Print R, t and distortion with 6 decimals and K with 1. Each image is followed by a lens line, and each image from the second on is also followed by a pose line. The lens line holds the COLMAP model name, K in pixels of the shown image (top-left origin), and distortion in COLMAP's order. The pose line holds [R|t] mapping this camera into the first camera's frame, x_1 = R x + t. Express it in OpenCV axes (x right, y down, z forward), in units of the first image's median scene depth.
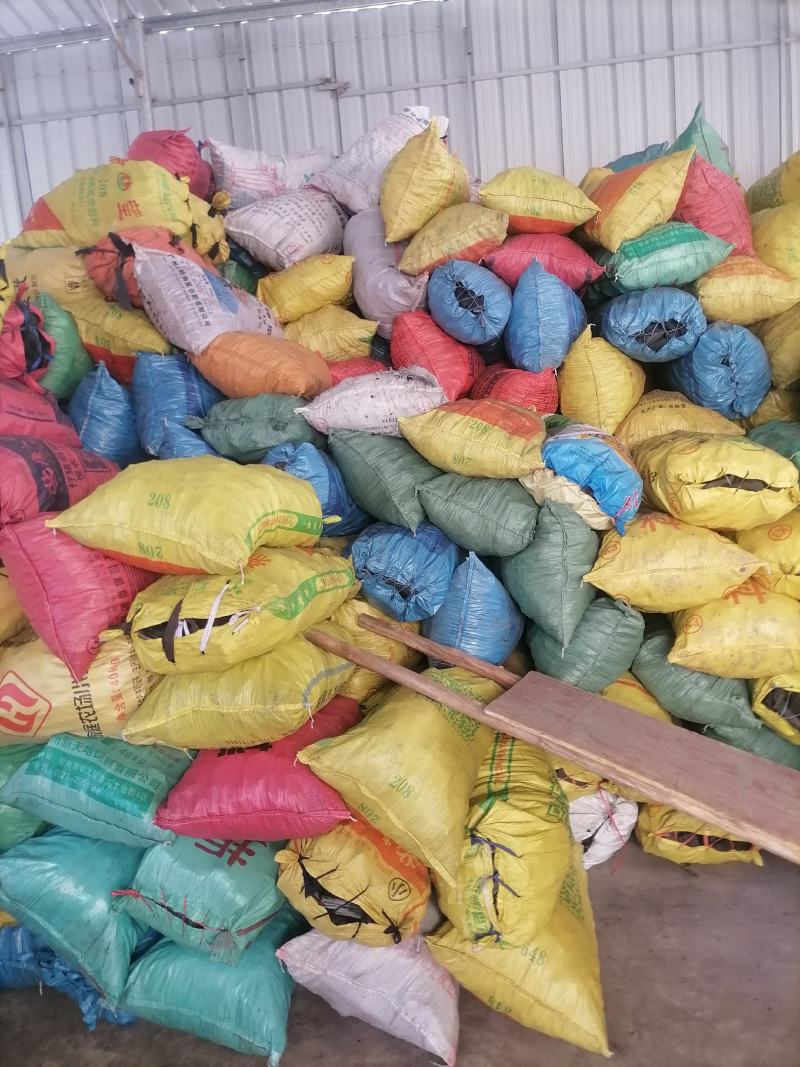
lens RADIAL K [[757.3, 0, 400.0], [0, 757.3, 533.5], [0, 0, 1]] dist [0.053485, 0.000085]
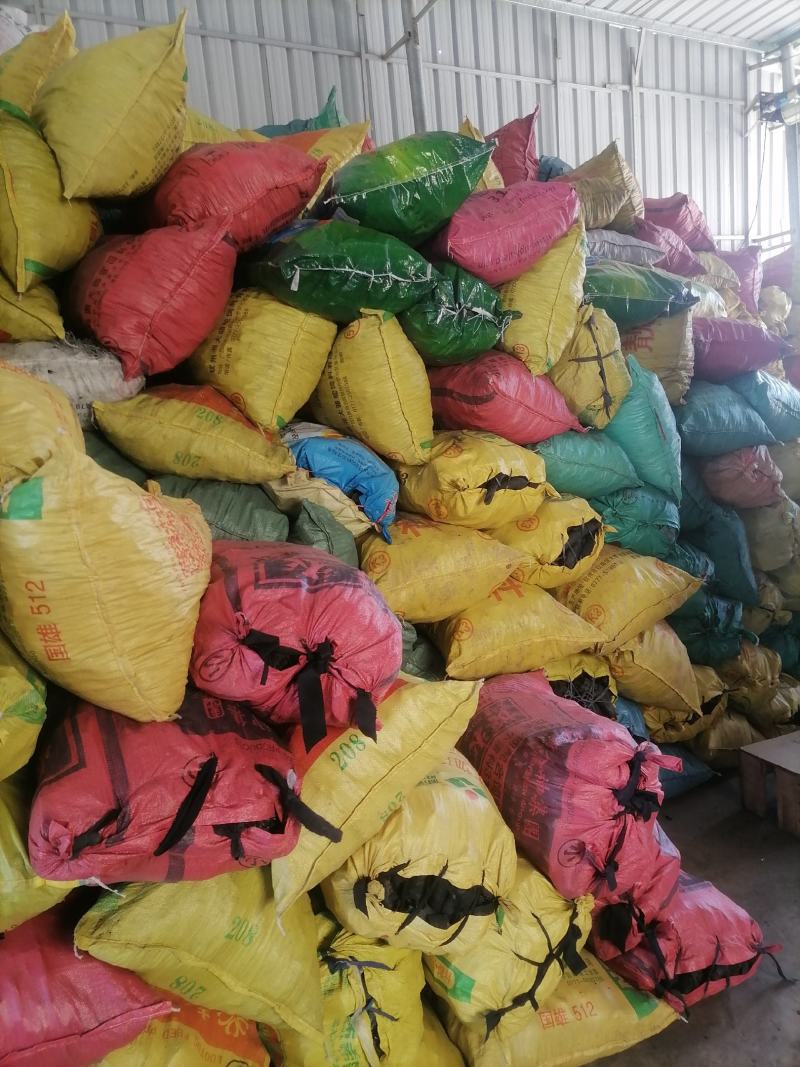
lens RADIAL K [[757.3, 0, 400.0], [0, 757.3, 533.5], [0, 0, 1]] dist [0.053485, 0.000085]
pose [[0.856341, -0.069567, 0.511704, -0.151586], [0.062552, 0.997562, 0.030941, -0.033062], [-0.512609, 0.005512, 0.858604, 0.225141]]
